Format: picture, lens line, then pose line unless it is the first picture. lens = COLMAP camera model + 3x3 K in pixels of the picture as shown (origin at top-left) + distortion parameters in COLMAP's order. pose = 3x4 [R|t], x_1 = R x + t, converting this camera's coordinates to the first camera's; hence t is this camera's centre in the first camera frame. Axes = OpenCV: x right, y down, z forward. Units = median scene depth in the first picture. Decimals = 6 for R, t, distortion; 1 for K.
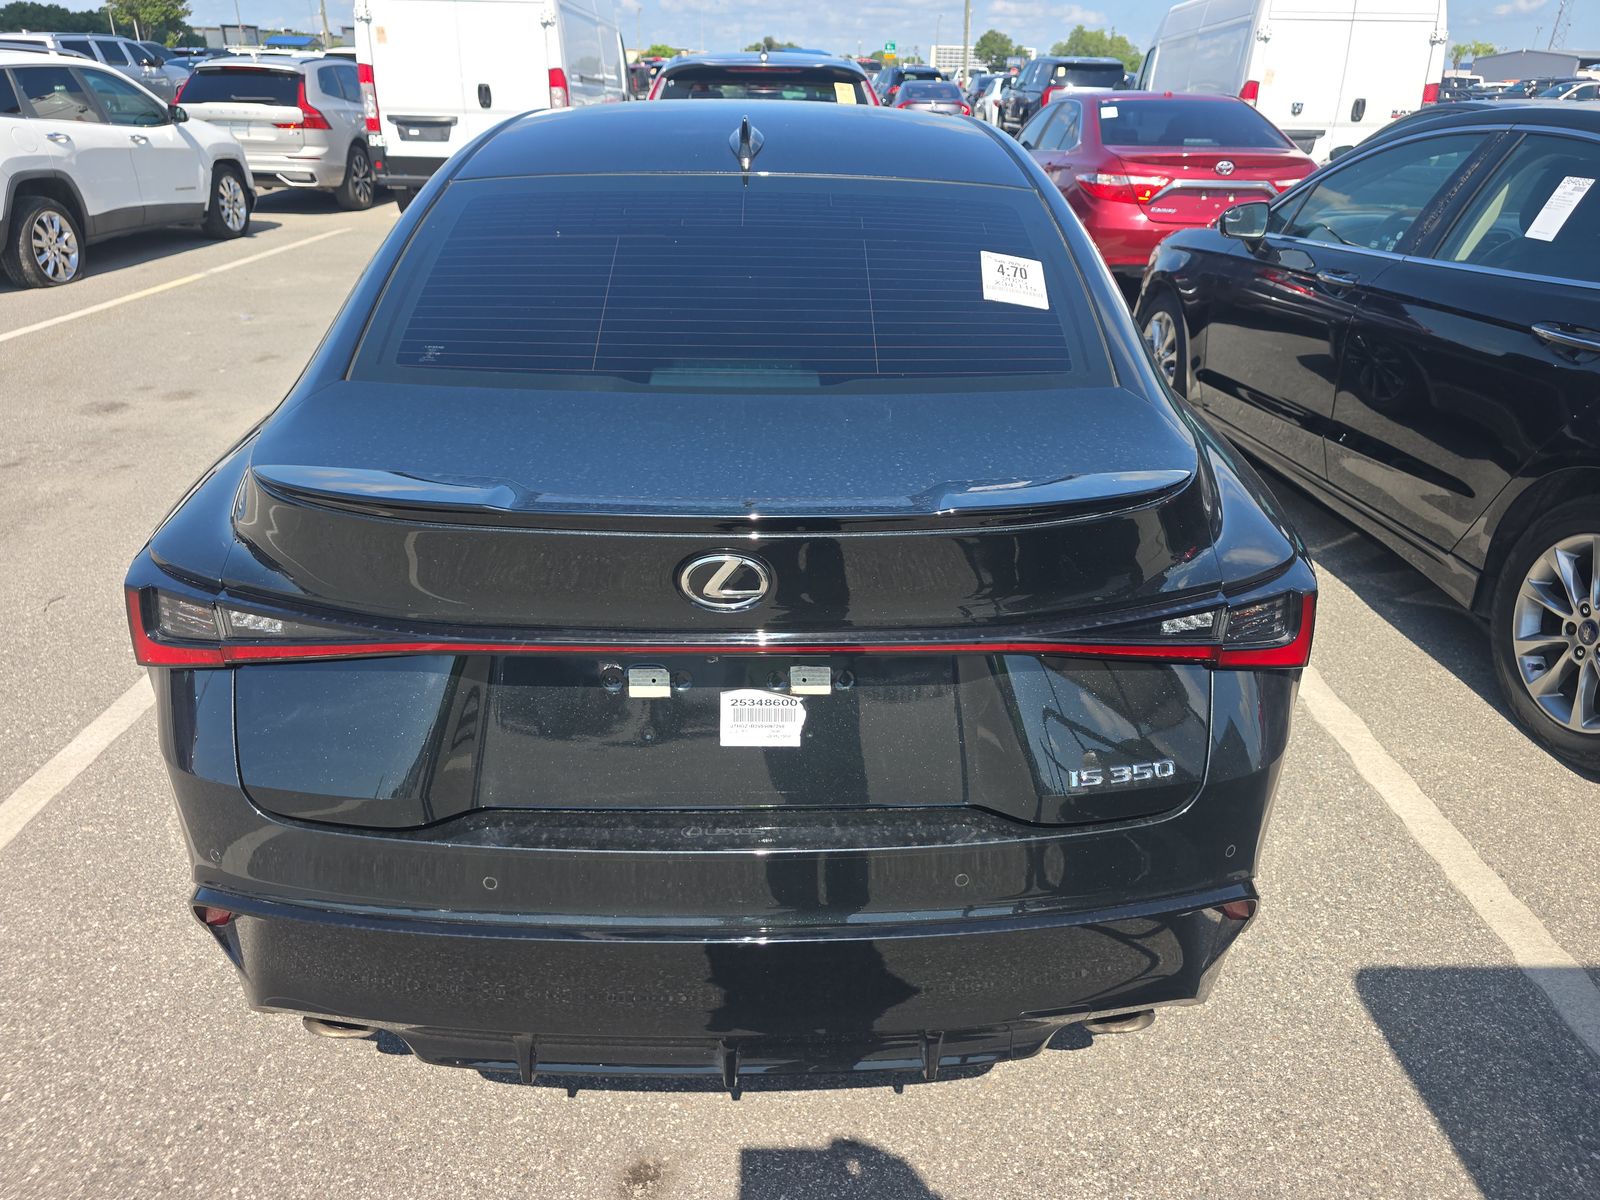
lens RADIAL K [[1101.1, 0, 808.9], [0, 1101.1, 595.4], [0, 0, 1]] dist [0.029491, -0.028264]
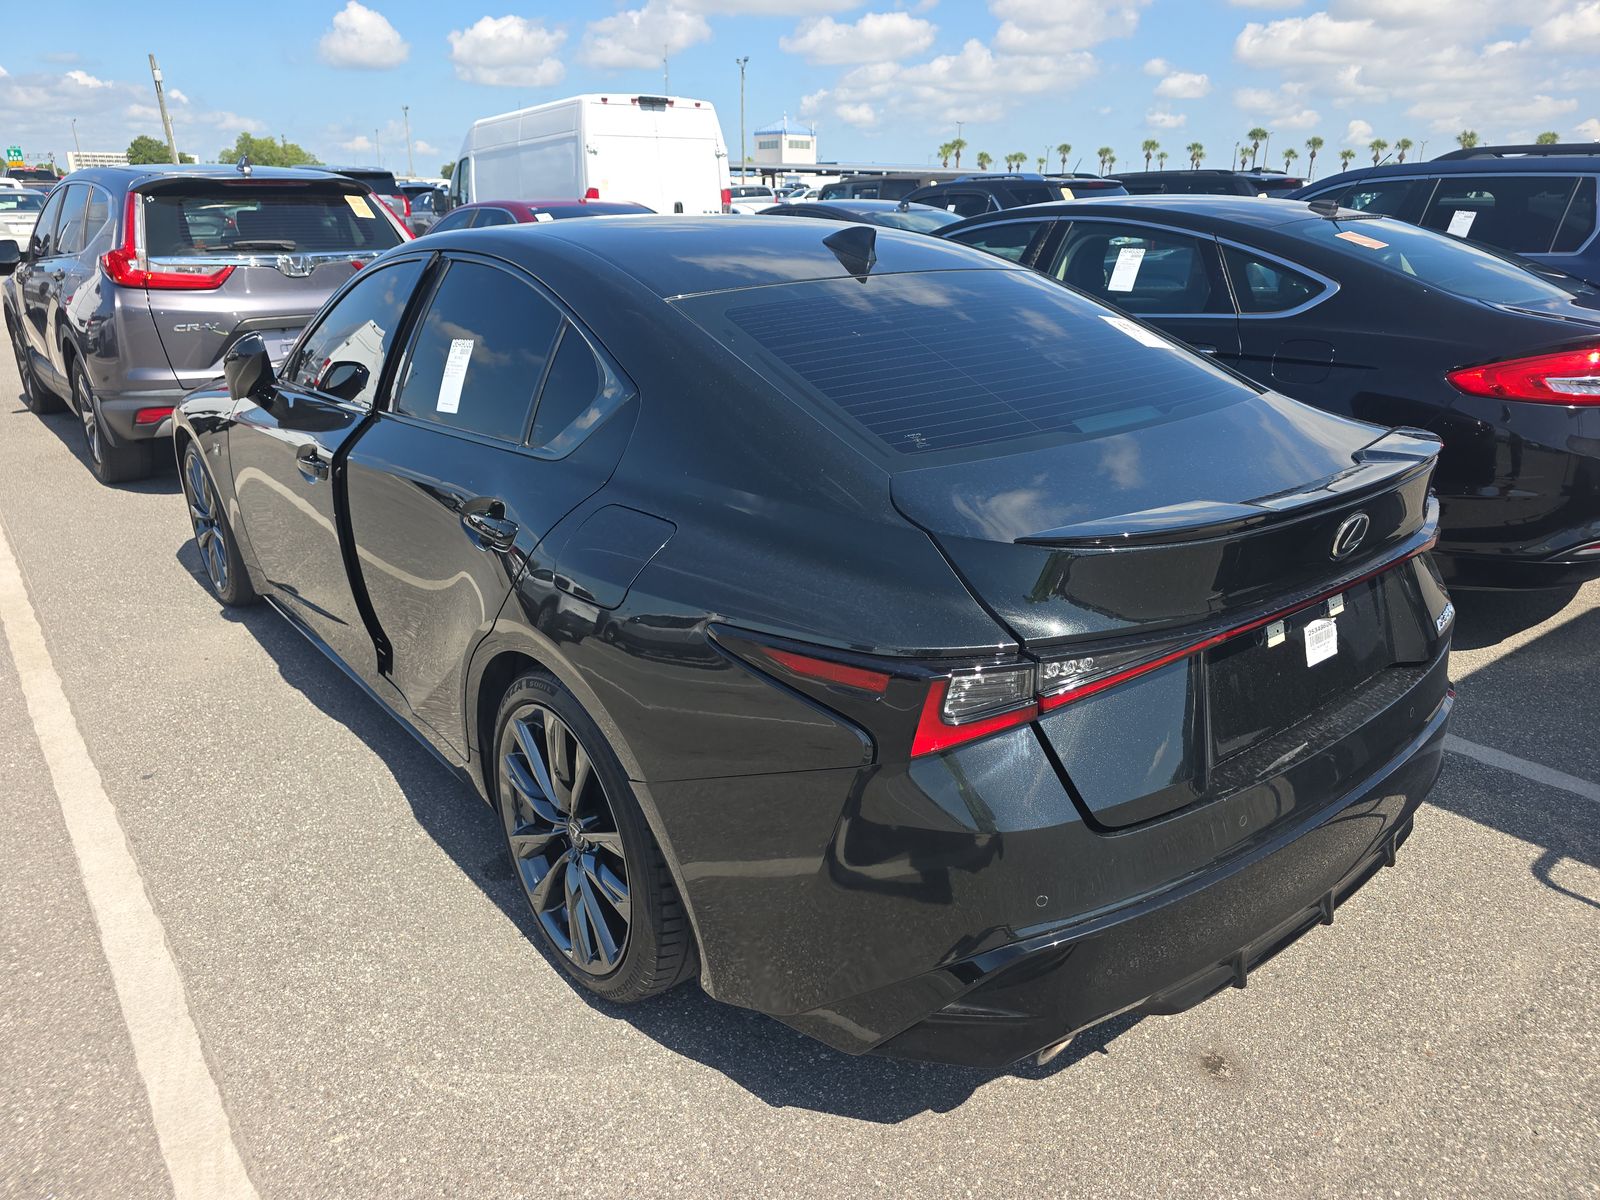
lens RADIAL K [[1101.1, 0, 804.8], [0, 1101.1, 596.9], [0, 0, 1]] dist [0.029491, -0.028264]
pose [[0.783270, -0.228550, 0.578147, -0.175102], [0.273908, 0.961713, 0.009091, -0.017007], [-0.558089, 0.151238, 0.815882, 0.028500]]
